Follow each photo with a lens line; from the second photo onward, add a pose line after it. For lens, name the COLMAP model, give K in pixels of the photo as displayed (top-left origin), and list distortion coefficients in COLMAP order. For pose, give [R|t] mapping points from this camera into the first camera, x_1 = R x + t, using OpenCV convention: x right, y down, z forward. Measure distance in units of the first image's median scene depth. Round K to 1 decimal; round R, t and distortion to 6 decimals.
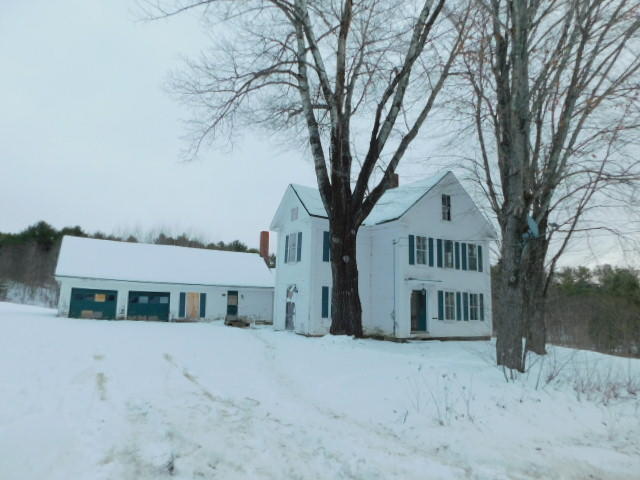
lens RADIAL K [[427.6, 0, 320.6], [0, 427.6, 236.2], [0, 0, 1]] dist [-0.063265, 0.062284]
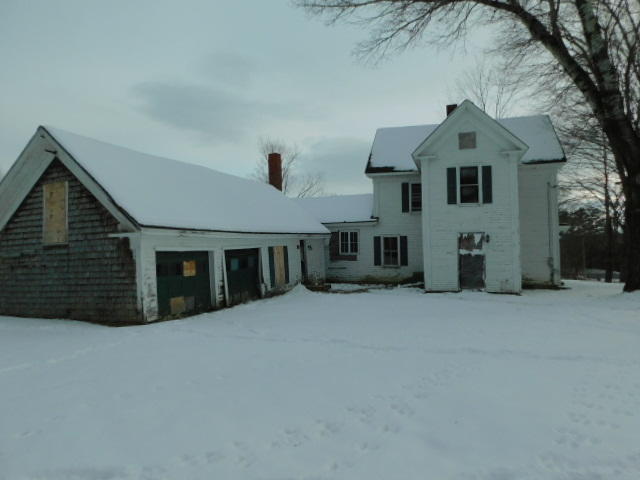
lens RADIAL K [[427.6, 0, 320.6], [0, 427.6, 236.2], [0, 0, 1]] dist [-0.063265, 0.062284]
pose [[0.746299, -0.028573, 0.664997, -0.718323], [-0.078333, 0.988365, 0.130377, 0.036557], [-0.660985, -0.149391, 0.735378, 0.550918]]
